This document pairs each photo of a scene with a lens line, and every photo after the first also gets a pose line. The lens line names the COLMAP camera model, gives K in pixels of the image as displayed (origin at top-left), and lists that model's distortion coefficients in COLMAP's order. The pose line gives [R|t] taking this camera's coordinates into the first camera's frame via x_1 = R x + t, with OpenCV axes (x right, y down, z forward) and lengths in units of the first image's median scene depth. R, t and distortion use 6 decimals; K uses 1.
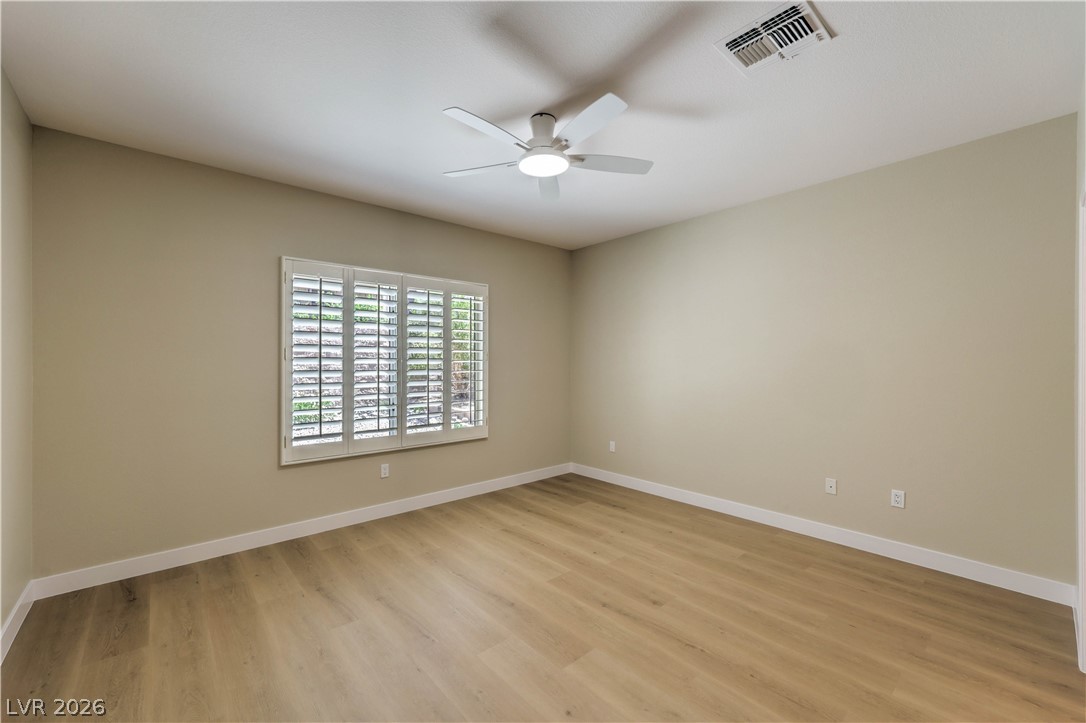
lens RADIAL K [[432.5, 0, 543.8], [0, 432.5, 359.3], [0, 0, 1]] dist [0.000296, 0.000072]
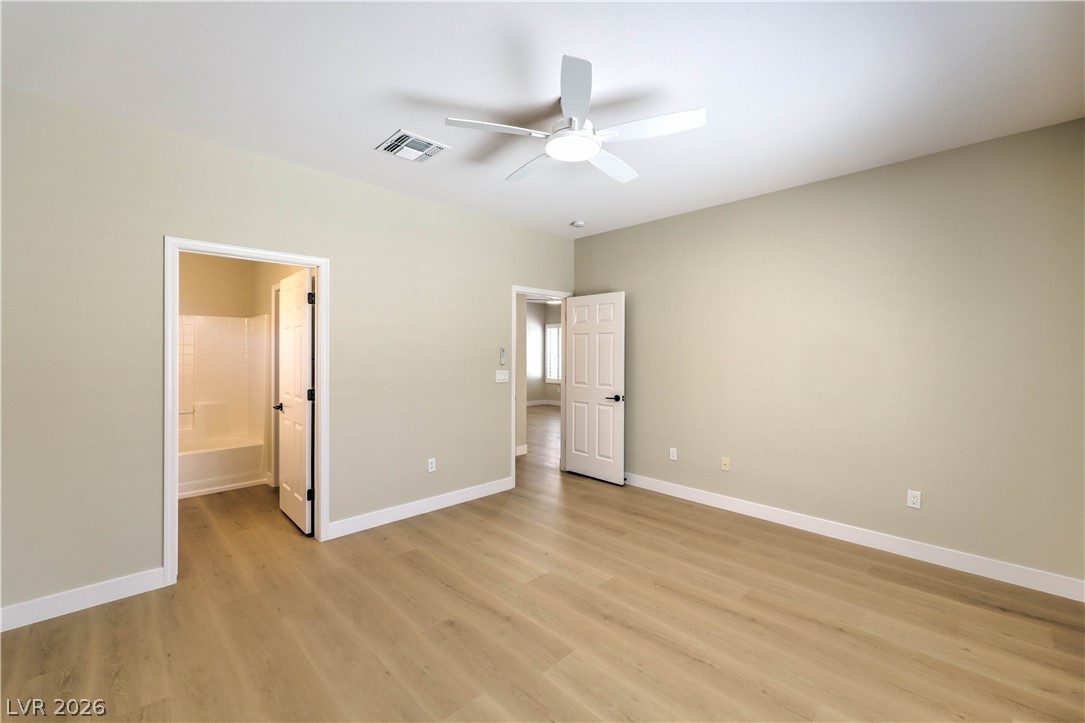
lens RADIAL K [[432.1, 0, 543.3], [0, 432.1, 359.4], [0, 0, 1]] dist [0.000296, 0.000072]
pose [[-0.998681, 0.002365, -0.051292, 0.112528], [0.001814, 0.999940, 0.010780, -0.005897], [0.051315, 0.010673, -0.998625, 1.969846]]
